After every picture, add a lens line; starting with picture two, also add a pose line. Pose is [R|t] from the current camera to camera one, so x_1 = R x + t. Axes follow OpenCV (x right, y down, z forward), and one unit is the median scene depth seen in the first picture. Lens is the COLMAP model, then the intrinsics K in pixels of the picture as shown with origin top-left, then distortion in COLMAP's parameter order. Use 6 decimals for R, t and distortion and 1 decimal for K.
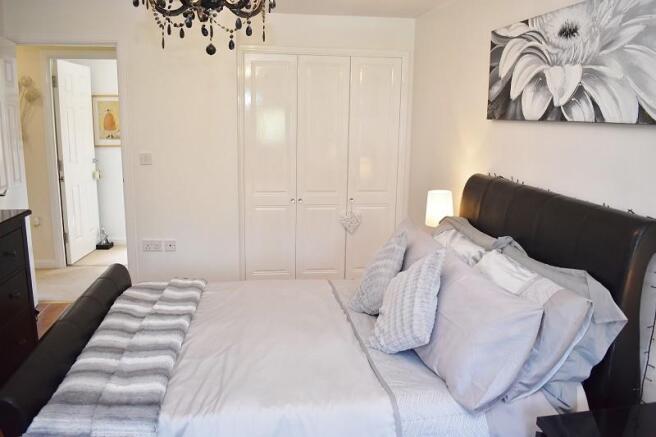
lens RADIAL K [[517.0, 0, 327.2], [0, 517.0, 218.5], [0, 0, 1]] dist [-0.092881, -0.004073]
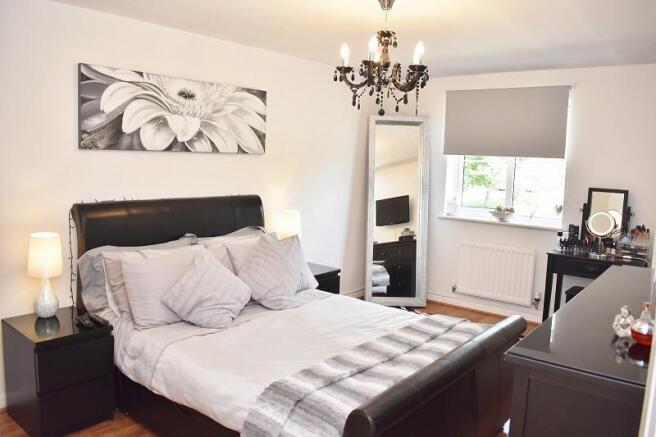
lens RADIAL K [[517.0, 0, 328.0], [0, 517.0, 219.8], [0, 0, 1]] dist [-0.092881, -0.004073]
pose [[-0.682520, -0.131254, 0.718984, -1.006224], [0.094032, 0.959796, 0.264478, -0.366670], [-0.724792, 0.248120, -0.642738, 1.749165]]
